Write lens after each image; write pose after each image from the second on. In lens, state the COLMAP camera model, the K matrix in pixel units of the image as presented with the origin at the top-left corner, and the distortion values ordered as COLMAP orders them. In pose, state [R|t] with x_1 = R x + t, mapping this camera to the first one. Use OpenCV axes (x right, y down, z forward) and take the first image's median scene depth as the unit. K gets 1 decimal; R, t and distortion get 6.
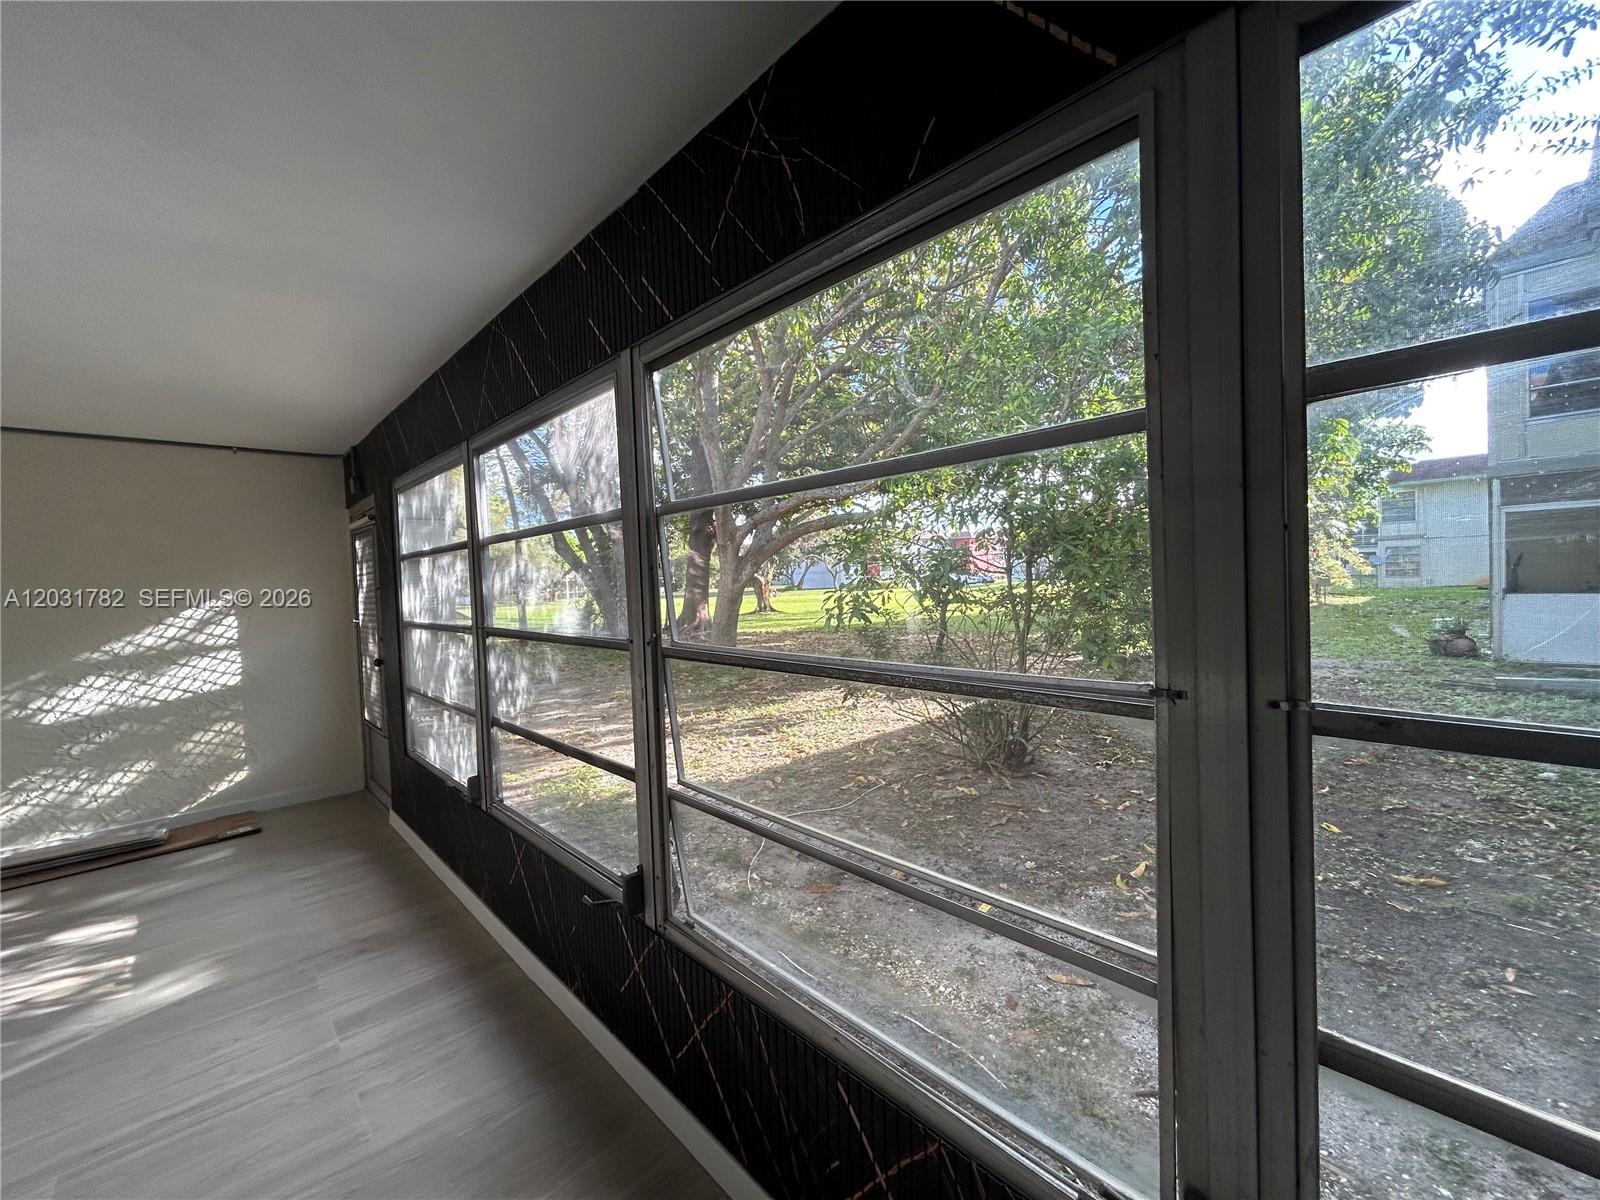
lens RADIAL K [[655.4, 0, 797.0], [0, 655.4, 592.8], [0, 0, 1]] dist [0.000533, 0.001775]
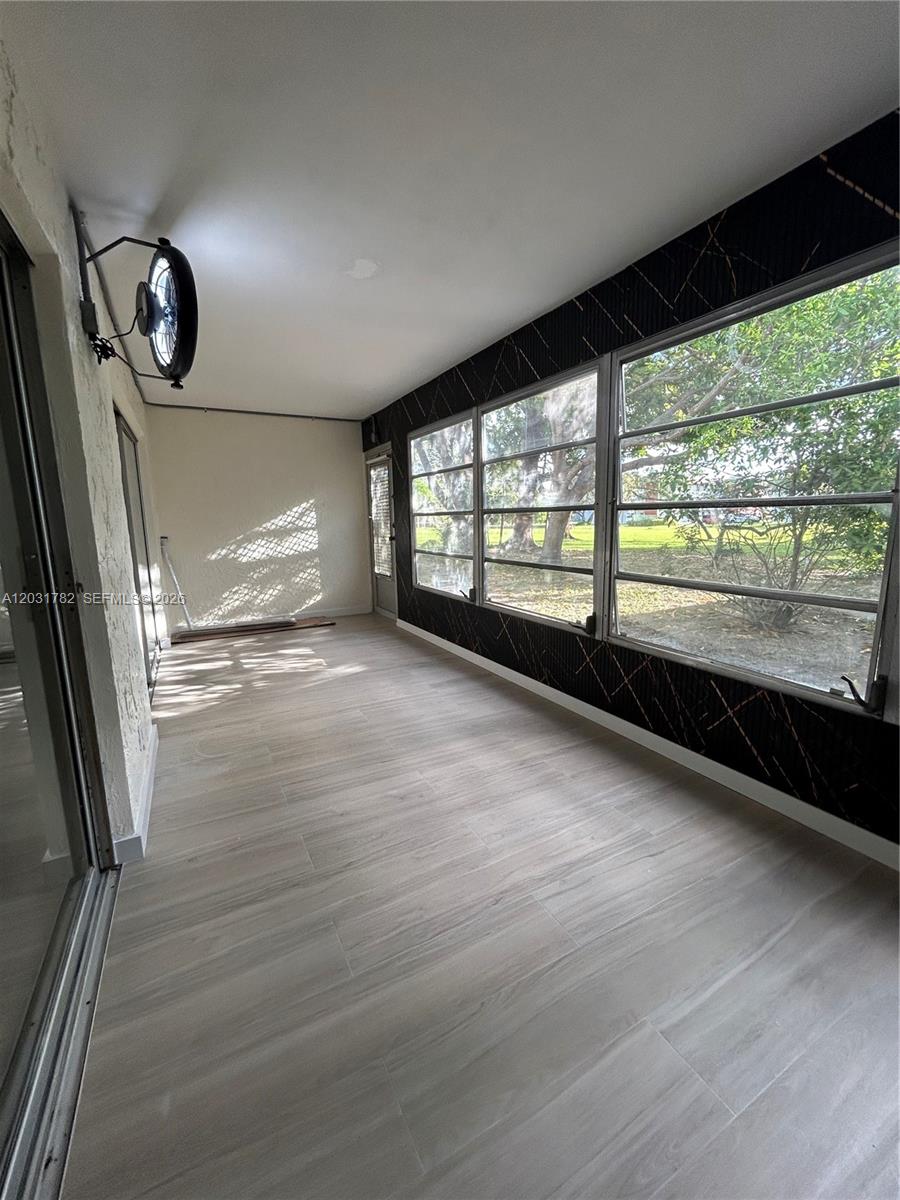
lens RADIAL K [[491.6, 0, 454.0], [0, 491.6, 596.0], [0, 0, 1]] dist [0.000533, 0.001775]
pose [[0.967197, 0.059819, -0.246885, -0.148870], [-0.024968, 0.989558, 0.141954, 0.078911], [0.252798, -0.131133, 0.958591, -0.321017]]
